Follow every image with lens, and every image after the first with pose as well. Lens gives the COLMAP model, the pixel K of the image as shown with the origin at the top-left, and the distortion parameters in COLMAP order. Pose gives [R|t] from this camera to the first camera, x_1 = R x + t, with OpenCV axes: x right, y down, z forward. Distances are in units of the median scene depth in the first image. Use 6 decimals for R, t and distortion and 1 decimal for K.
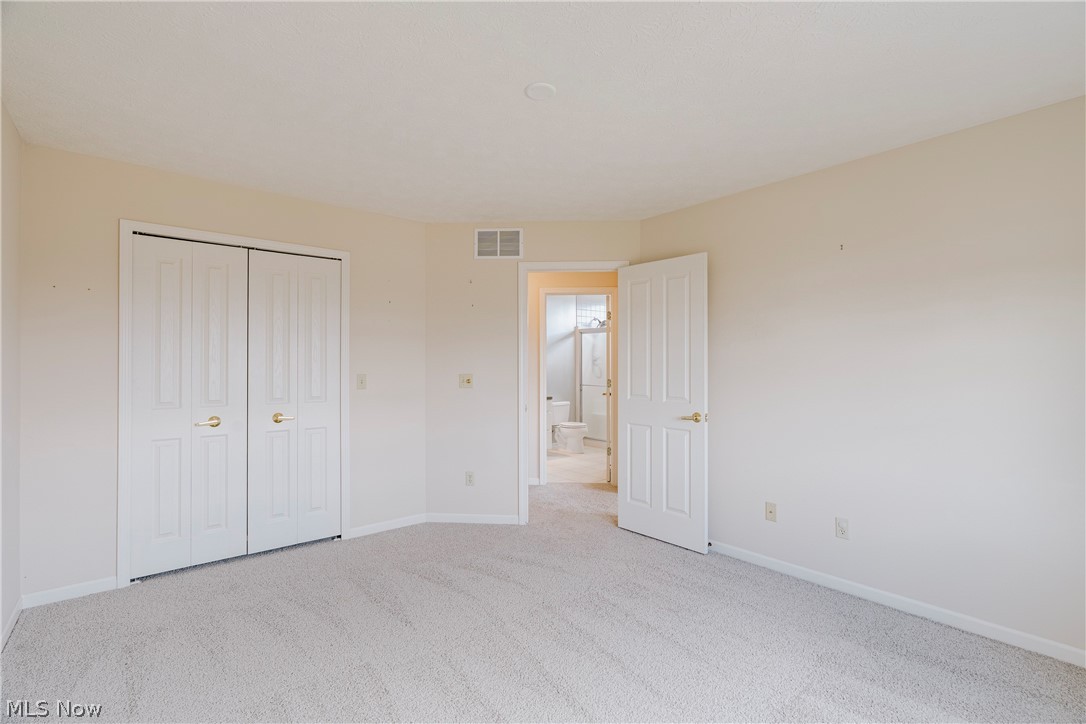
lens RADIAL K [[490.9, 0, 544.9], [0, 490.9, 358.9], [0, 0, 1]] dist [-0.000323, -0.000096]
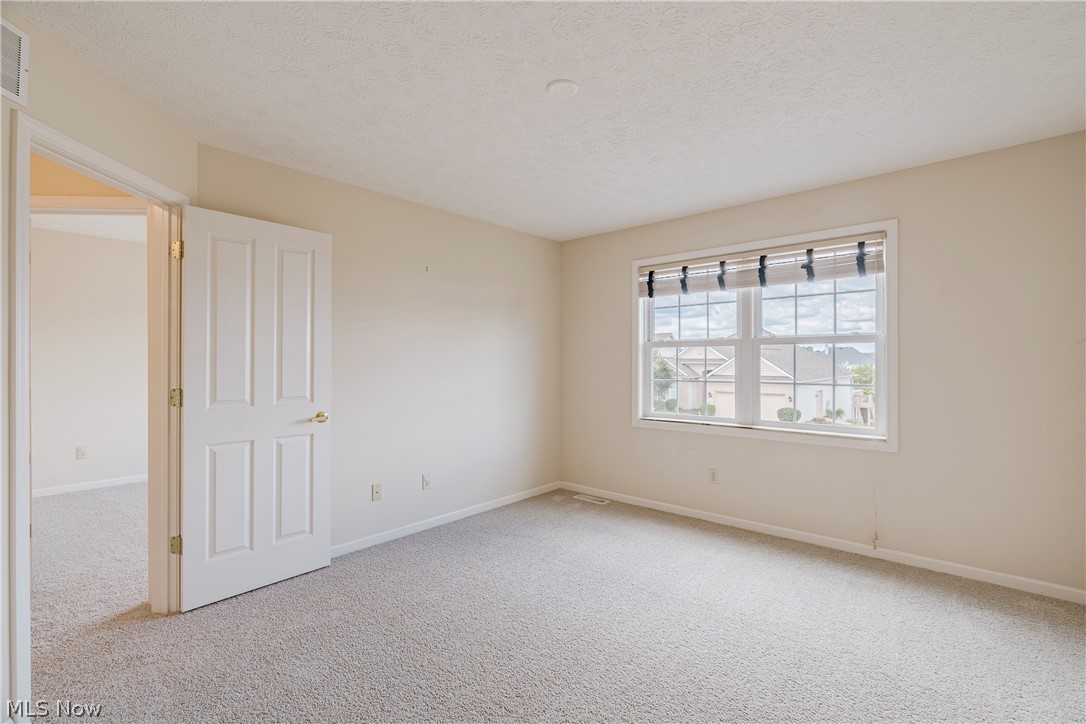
lens RADIAL K [[490.9, 0, 544.9], [0, 490.9, 358.9], [0, 0, 1]] dist [-0.000323, -0.000096]
pose [[-0.126859, -0.000327, 0.991921, -0.576784], [-0.010419, 0.999945, -0.001003, 0.011240], [-0.991866, -0.010462, -0.126856, 0.665745]]
